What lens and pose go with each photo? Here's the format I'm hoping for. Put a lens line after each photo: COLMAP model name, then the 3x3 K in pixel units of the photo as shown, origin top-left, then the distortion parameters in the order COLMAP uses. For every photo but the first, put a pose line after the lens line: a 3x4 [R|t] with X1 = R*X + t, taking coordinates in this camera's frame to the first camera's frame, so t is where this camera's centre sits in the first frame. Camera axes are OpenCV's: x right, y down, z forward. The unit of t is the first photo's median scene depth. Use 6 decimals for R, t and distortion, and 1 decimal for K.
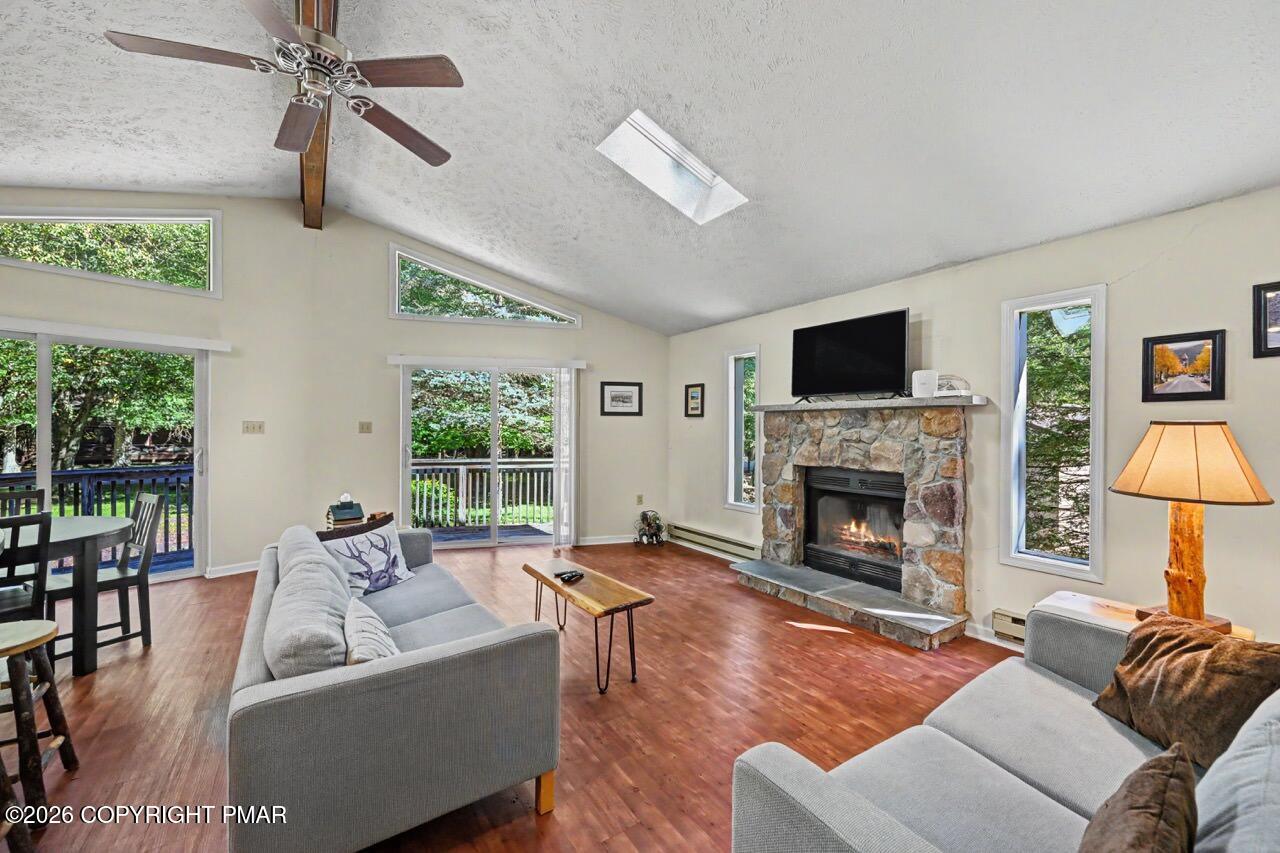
lens RADIAL K [[503.3, 0, 644.3], [0, 503.3, 428.6], [0, 0, 1]] dist [-0.000196, -0.000091]
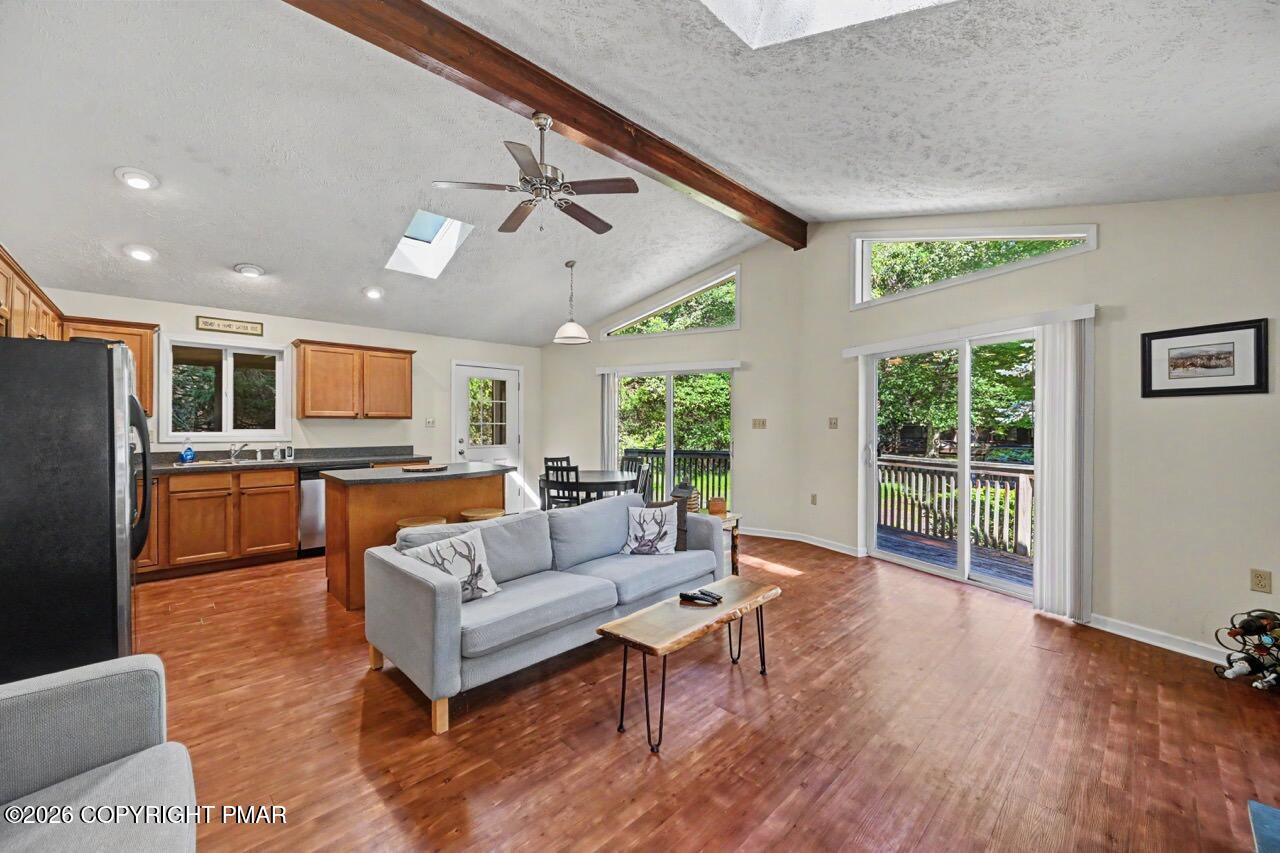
lens RADIAL K [[500.0, 0, 642.7], [0, 500.0, 424.9], [0, 0, 1]] dist [0.000388, 0.000343]
pose [[0.176943, -0.003663, -0.984214, 0.505167], [-0.001623, 0.999991, -0.004013, 0.007801], [0.984220, 0.002307, 0.176936, 0.581619]]
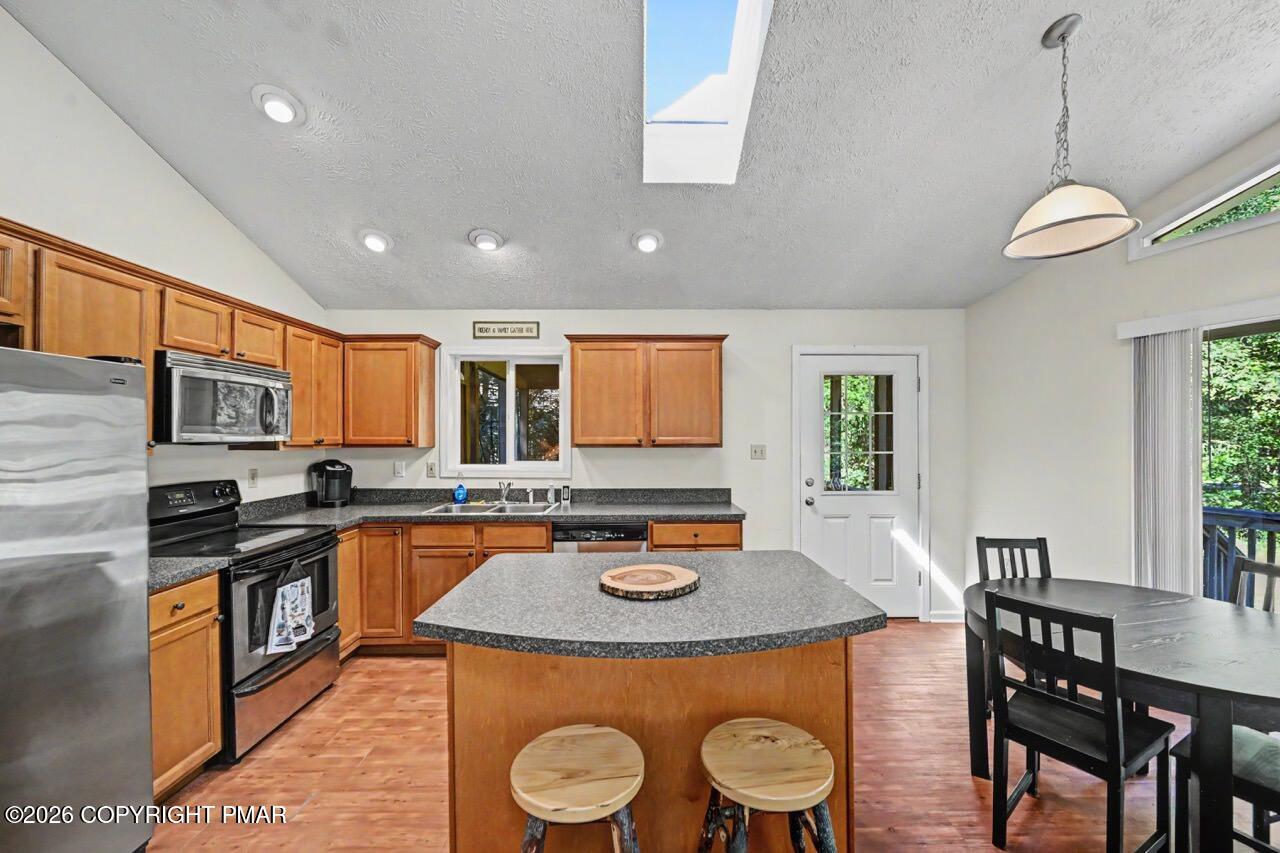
lens RADIAL K [[507.6, 0, 644.0], [0, 507.6, 435.1], [0, 0, 1]] dist [-0.000057, 0.000159]
pose [[-0.551460, -0.009326, -0.834149, -0.245388], [-0.001716, 0.999948, -0.010046, -0.027238], [0.834199, -0.004109, -0.551448, 0.559405]]
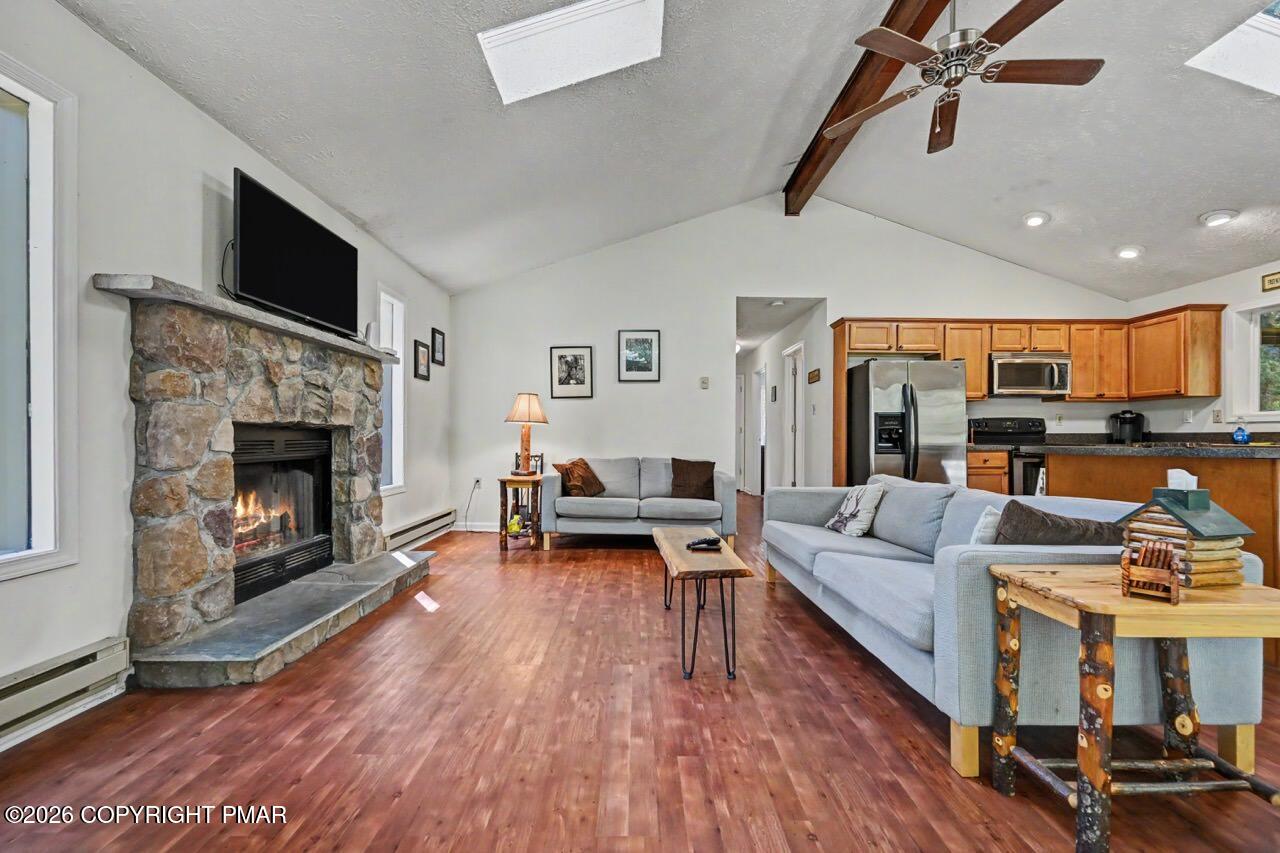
lens RADIAL K [[507.6, 0, 644.0], [0, 507.6, 435.1], [0, 0, 1]] dist [-0.000057, 0.000159]
pose [[-0.836841, -0.007909, 0.547389, -0.392759], [-0.010526, 0.999943, -0.001644, 0.090852], [-0.547345, -0.007138, -0.836876, 1.340361]]
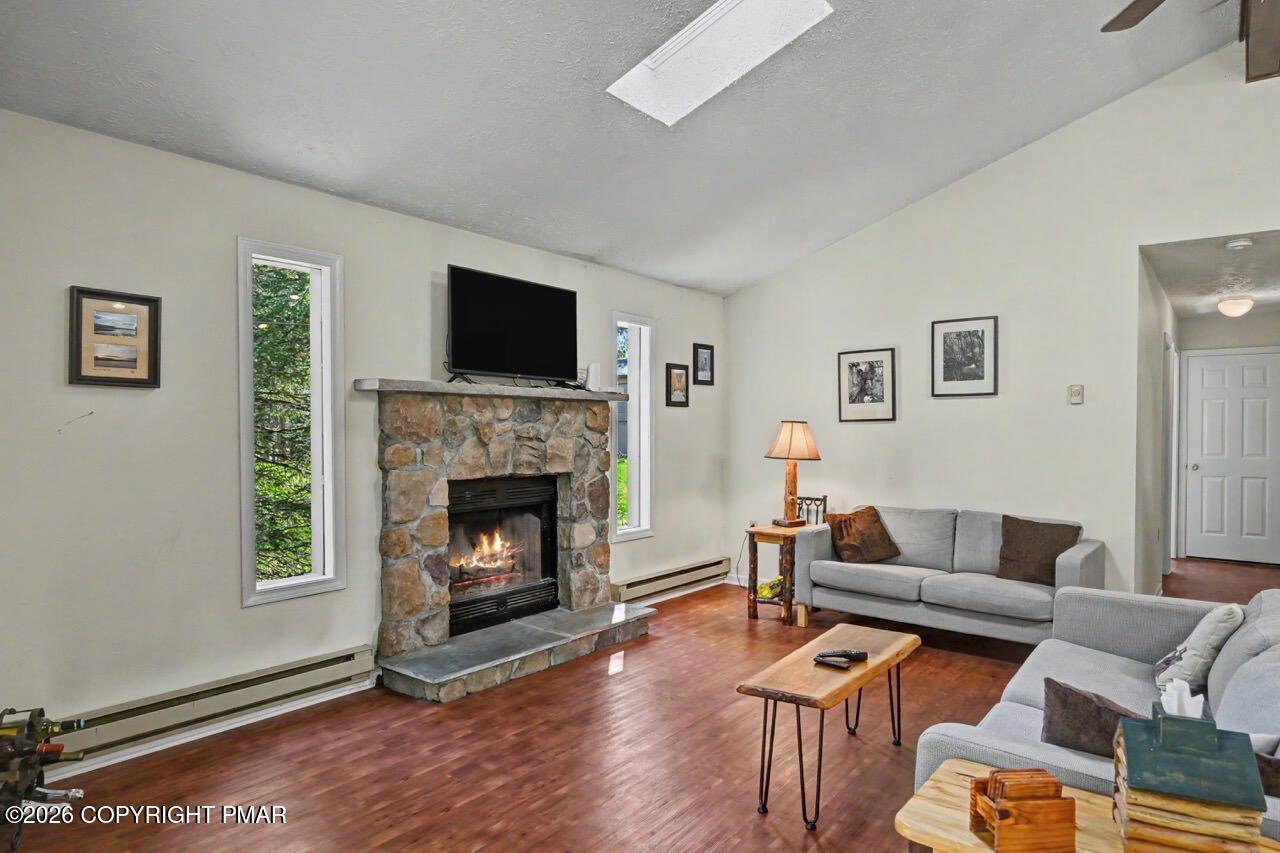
lens RADIAL K [[756.6, 0, 645.9], [0, 756.6, 439.0], [0, 0, 1]] dist [-0.002210, 0.000532]
pose [[-0.316684, -0.021184, 0.948295, -0.740158], [-0.007217, 0.999775, 0.019924, 0.000178], [-0.948504, -0.000534, -0.316766, 1.180022]]
